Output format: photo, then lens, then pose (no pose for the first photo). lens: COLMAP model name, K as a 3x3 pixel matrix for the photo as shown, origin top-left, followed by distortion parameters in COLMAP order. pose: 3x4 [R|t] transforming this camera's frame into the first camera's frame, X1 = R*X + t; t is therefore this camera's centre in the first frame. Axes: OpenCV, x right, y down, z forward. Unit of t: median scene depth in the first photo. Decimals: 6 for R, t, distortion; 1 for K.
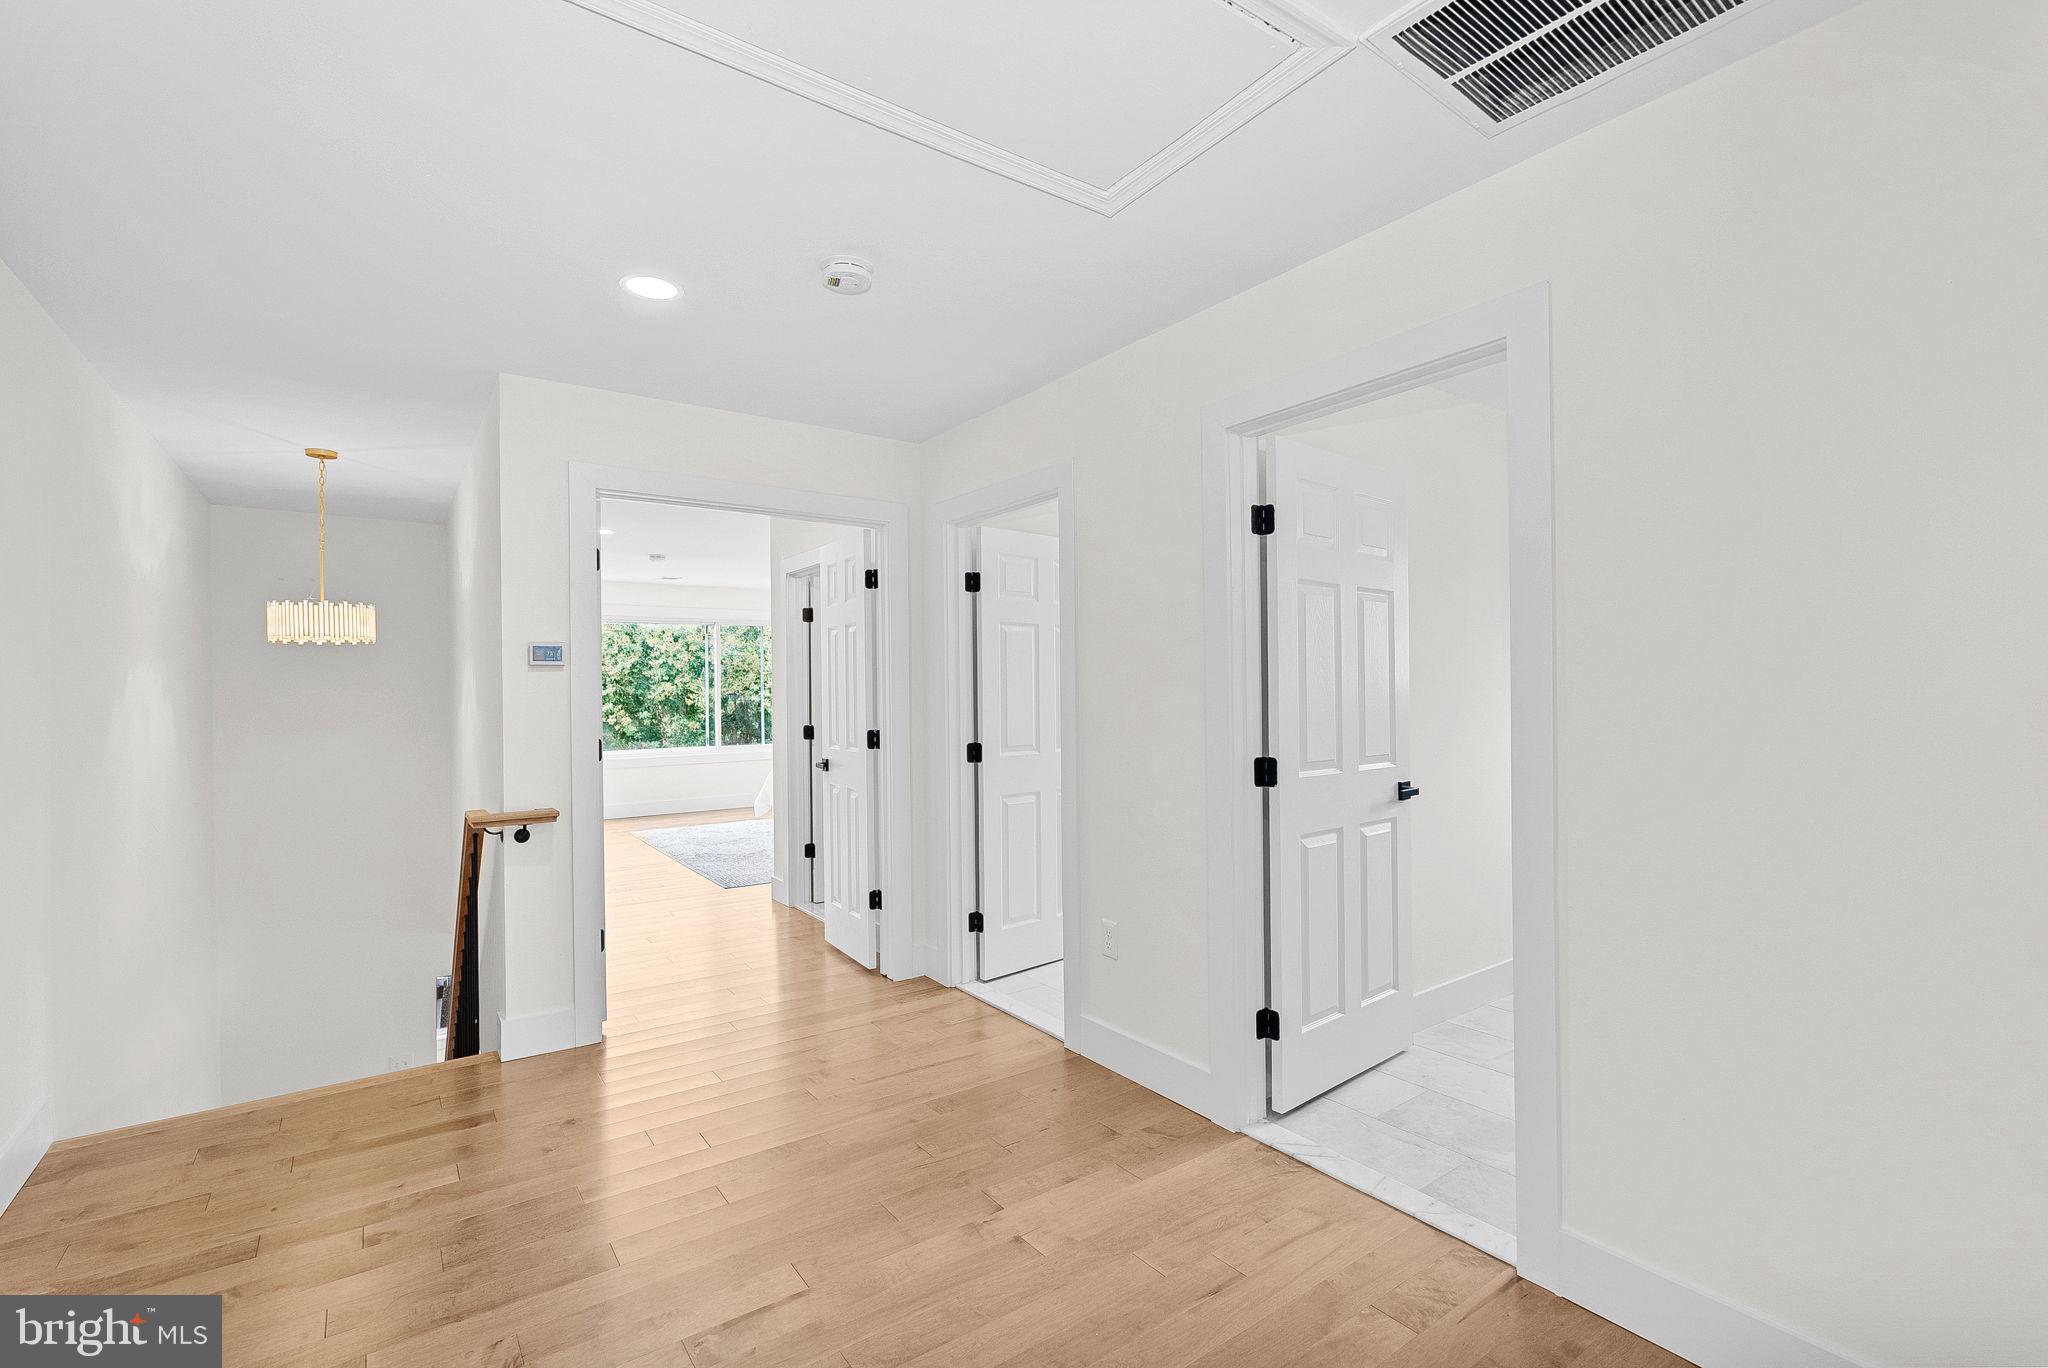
lens RADIAL K [[903.4, 0, 1024.1], [0, 903.4, 683.8], [0, 0, 1]] dist [-0.006556, 0.000076]
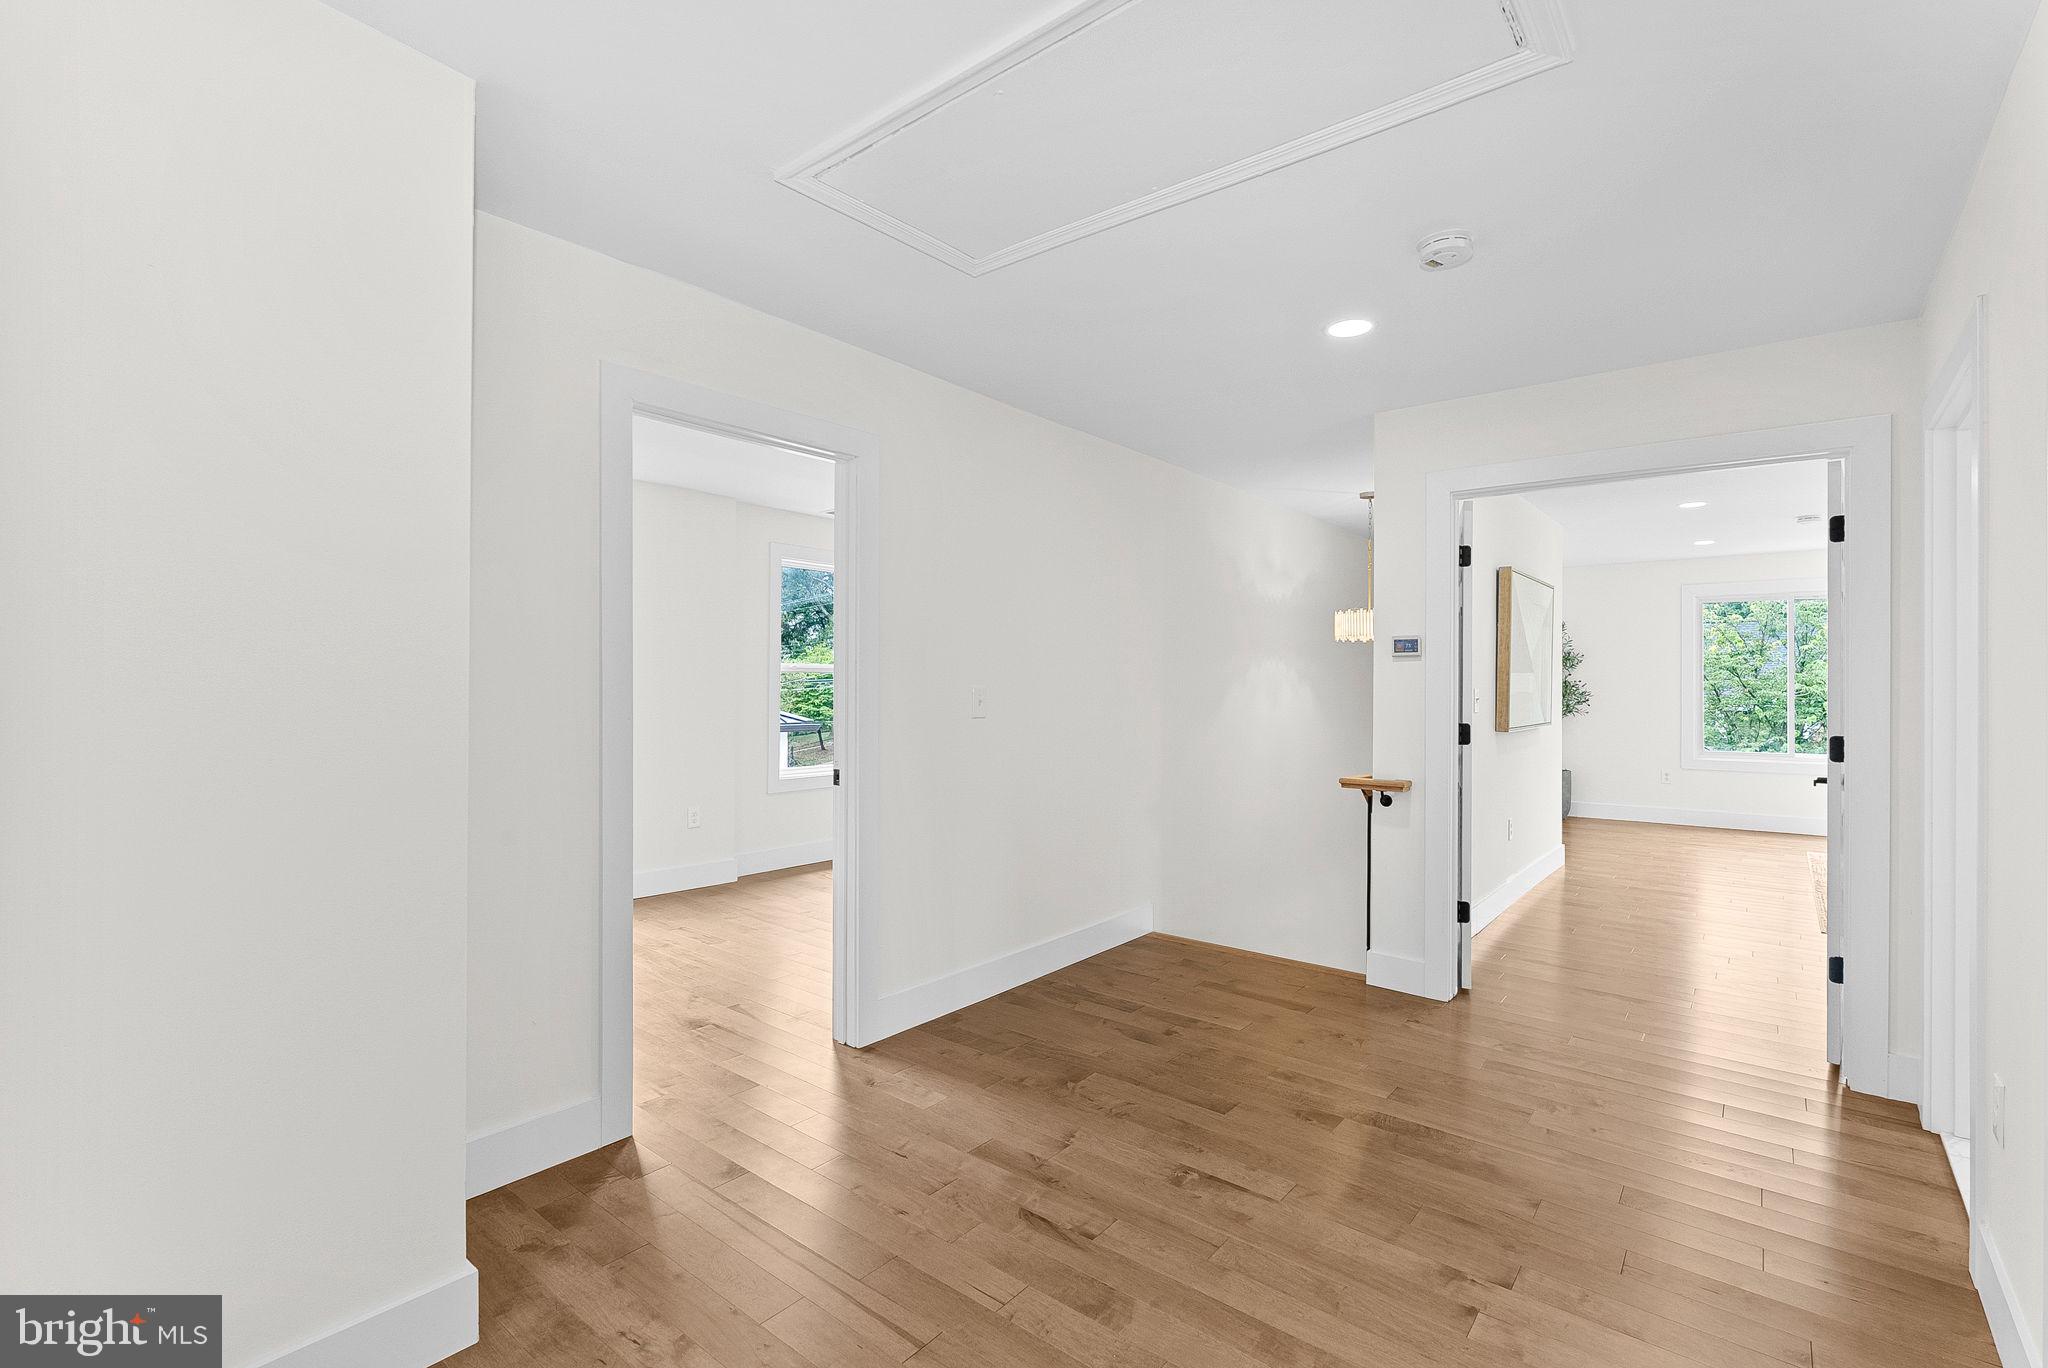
lens RADIAL K [[903.4, 0, 1022.7], [0, 903.4, 674.1], [0, 0, 1]] dist [-0.006556, 0.000076]
pose [[0.266550, 0.002254, -0.963819, 0.467448], [-0.000416, 0.999997, 0.002224, 0.000345], [0.963821, -0.000191, 0.266550, 0.230570]]
